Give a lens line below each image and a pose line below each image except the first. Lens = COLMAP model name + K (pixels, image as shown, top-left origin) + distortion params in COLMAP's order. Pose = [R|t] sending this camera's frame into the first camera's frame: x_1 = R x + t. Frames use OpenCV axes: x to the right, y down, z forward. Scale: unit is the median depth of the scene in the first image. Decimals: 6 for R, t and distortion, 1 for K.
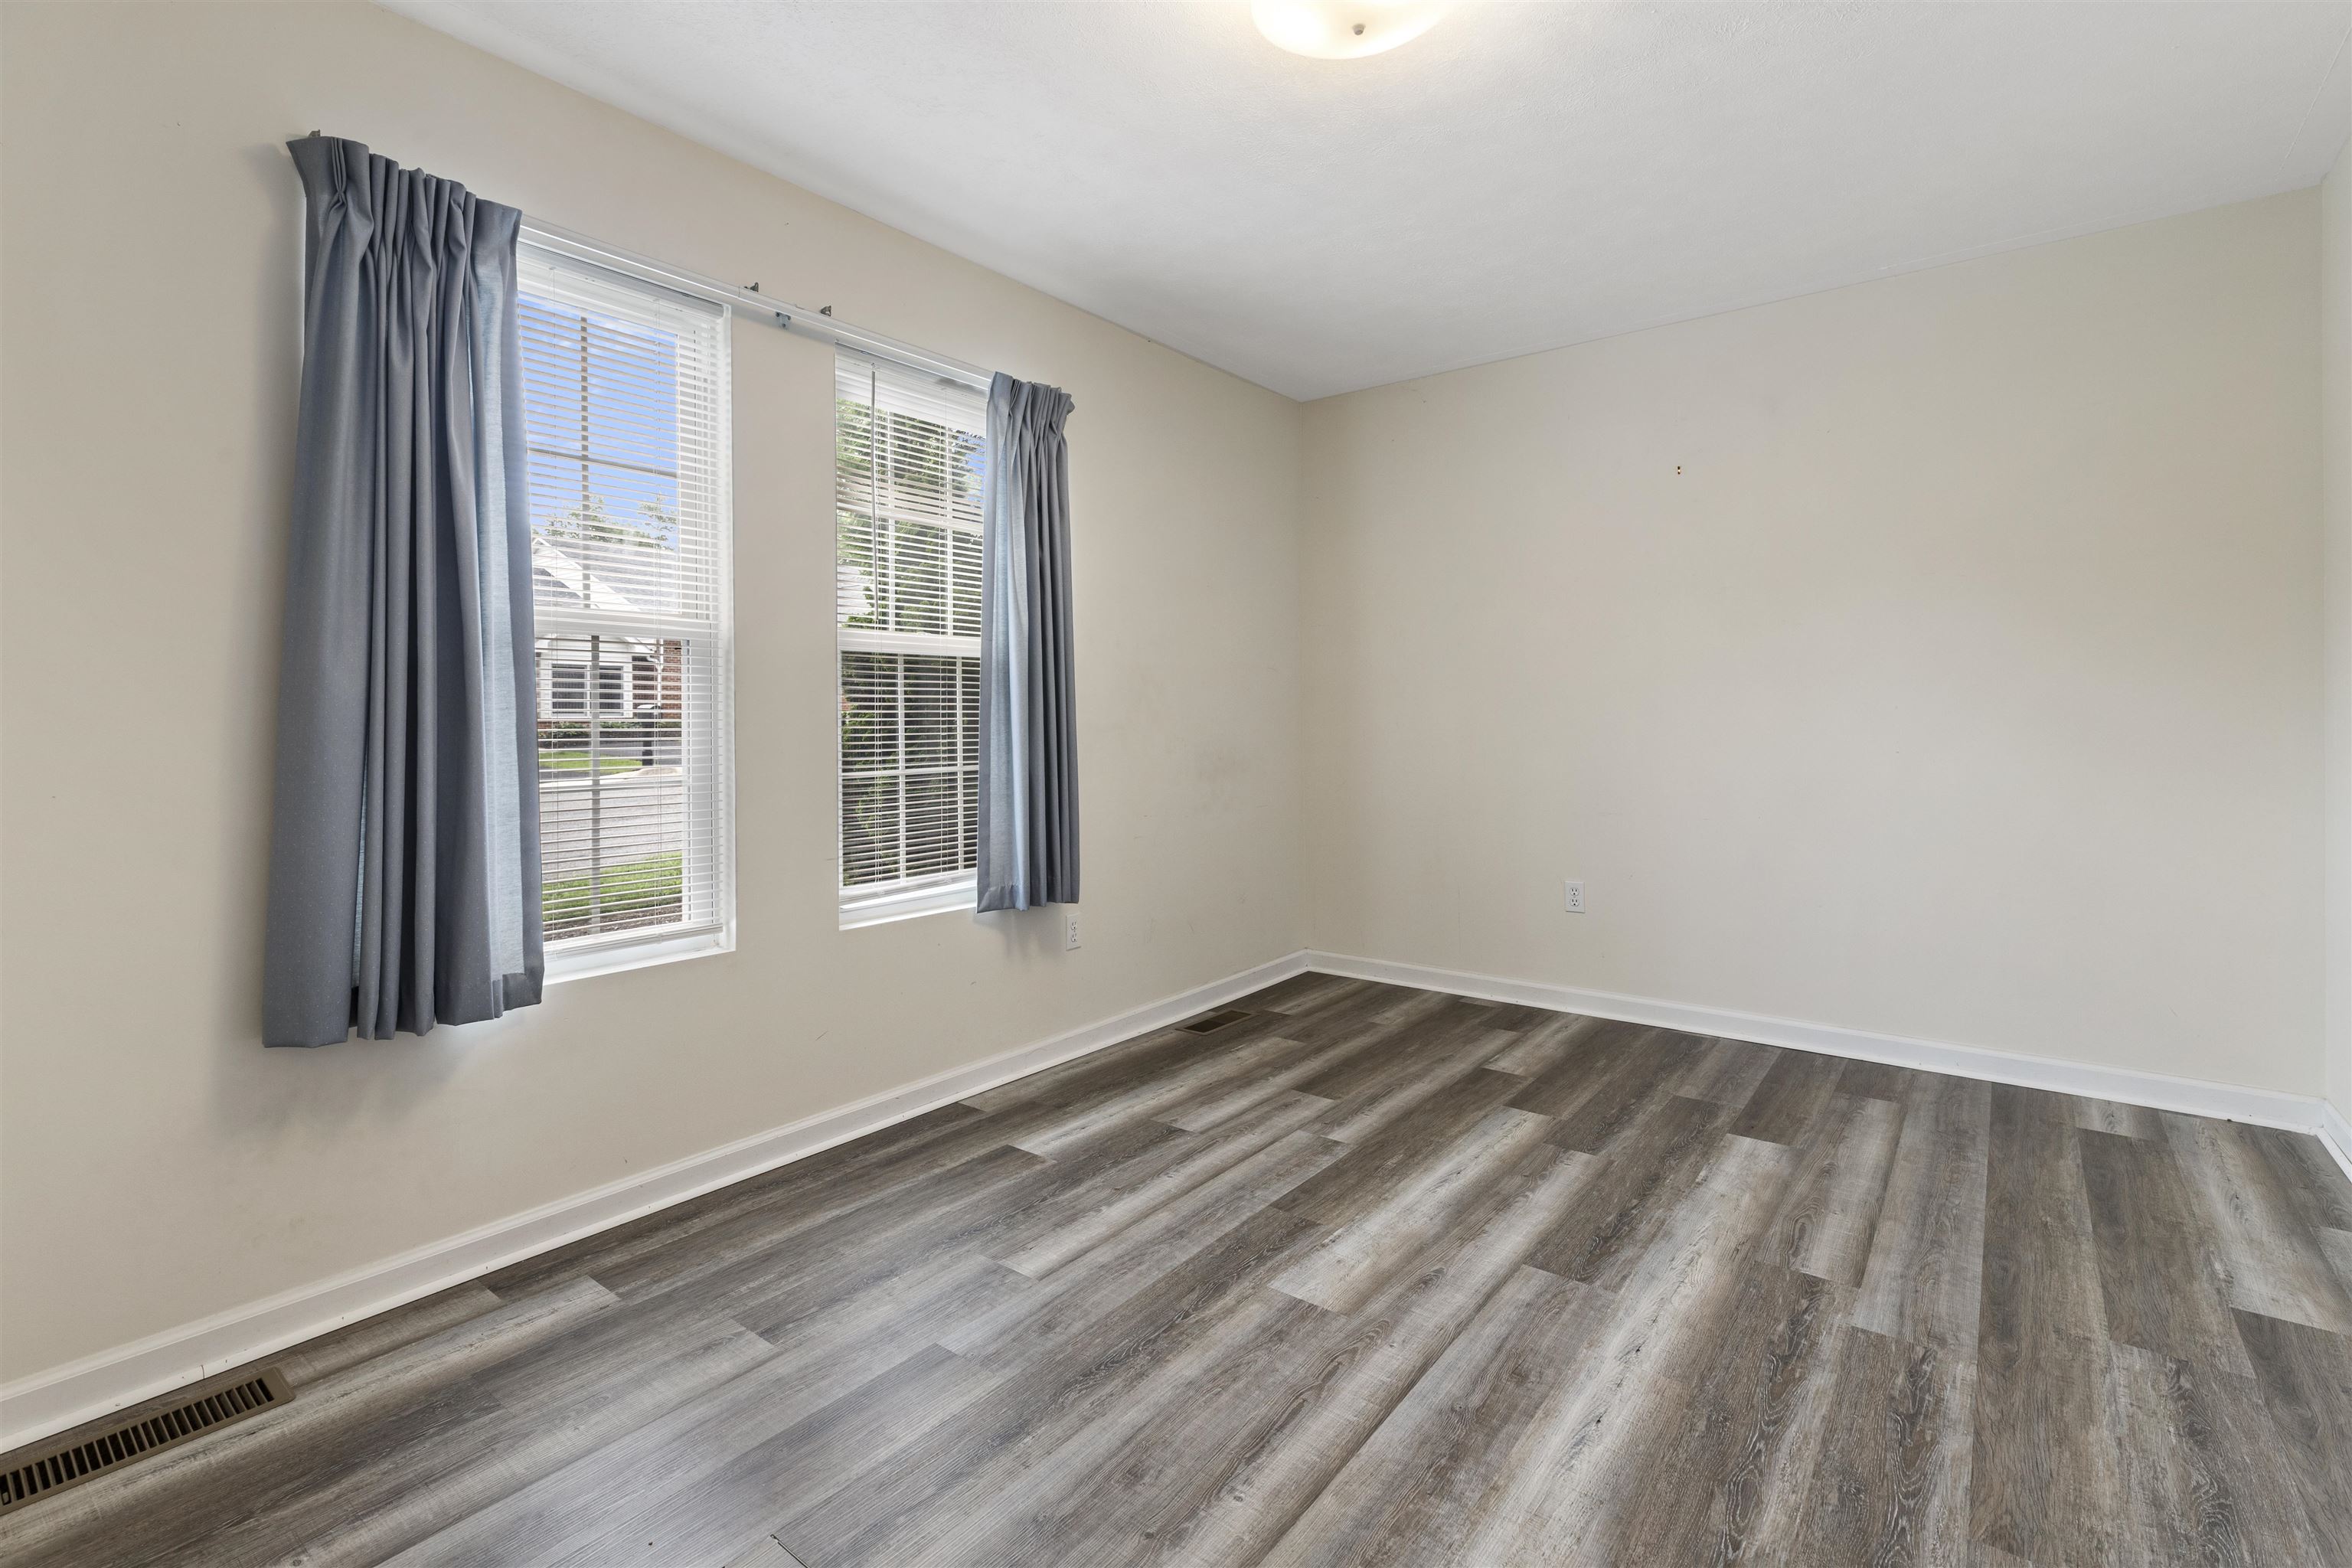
lens RADIAL K [[1065.5, 0, 1164.8], [0, 1065.5, 738.6], [0, 0, 1]] dist [0.005520, -0.000511]
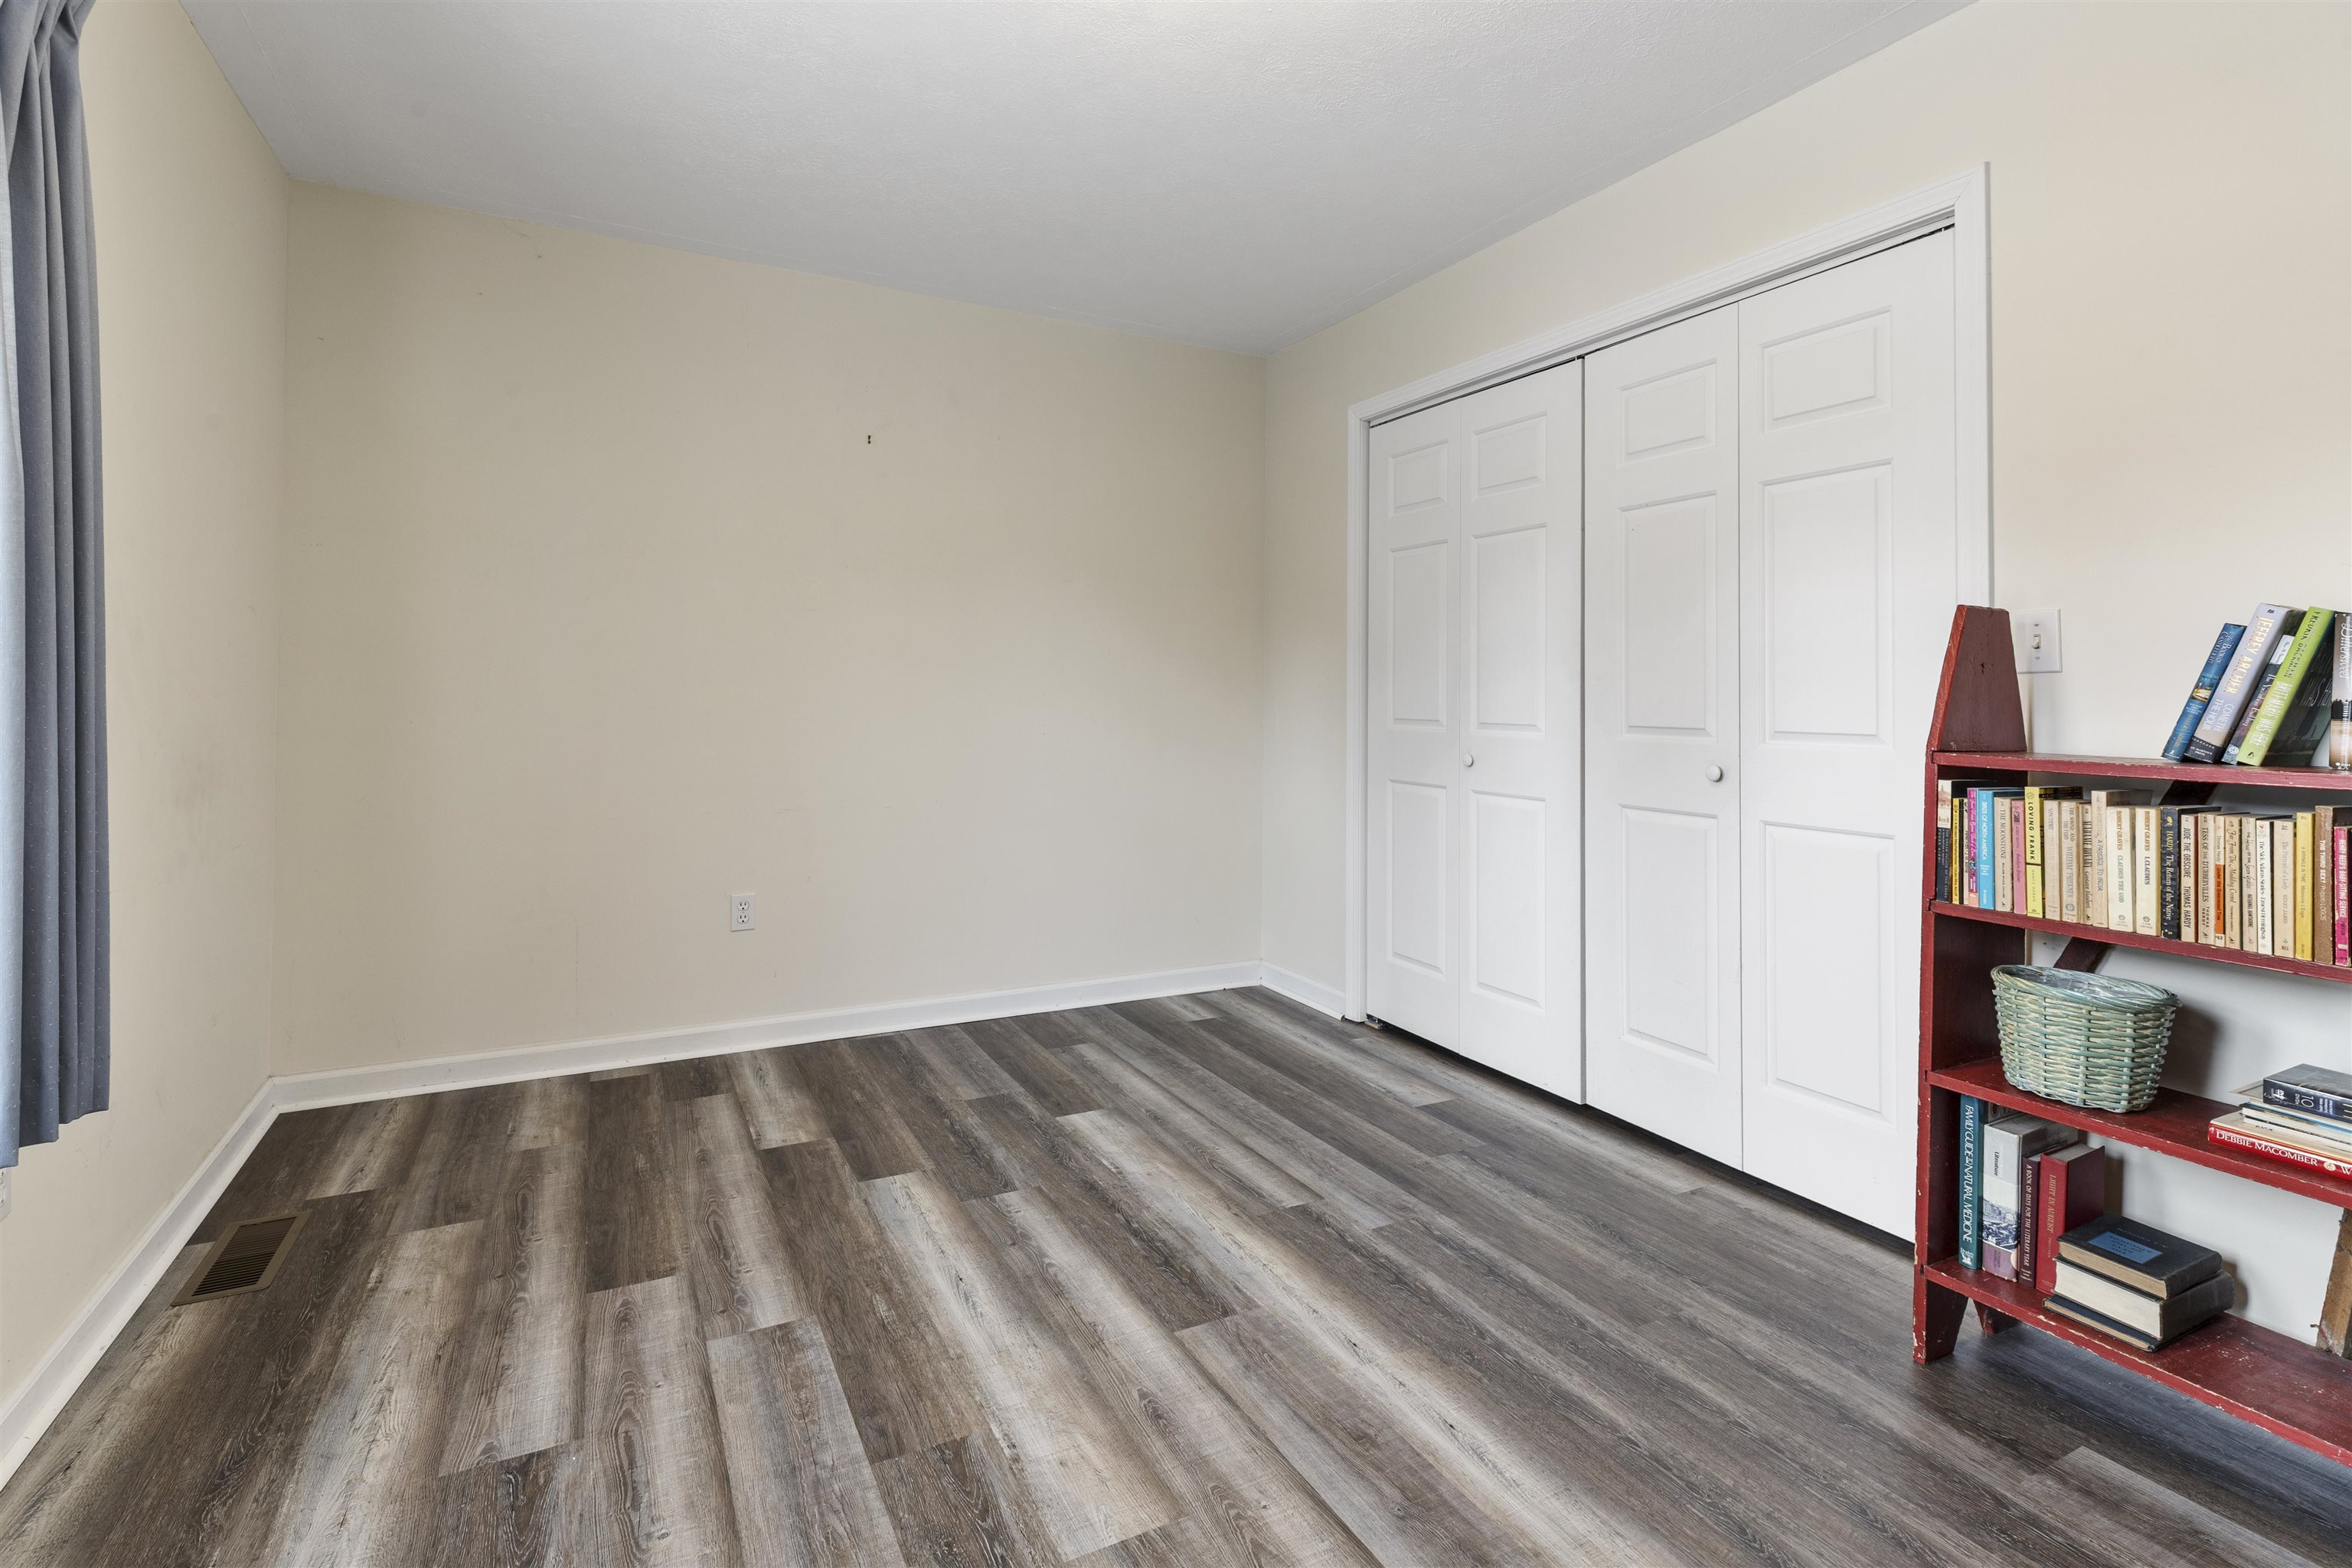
lens RADIAL K [[1065.5, 0, 1164.8], [0, 1065.5, 738.6], [0, 0, 1]] dist [0.005520, -0.000511]
pose [[0.419942, -0.022114, 0.907282, -0.383941], [0.003966, 0.999738, 0.022531, -0.016697], [-0.907542, -0.005864, 0.419919, 0.533190]]
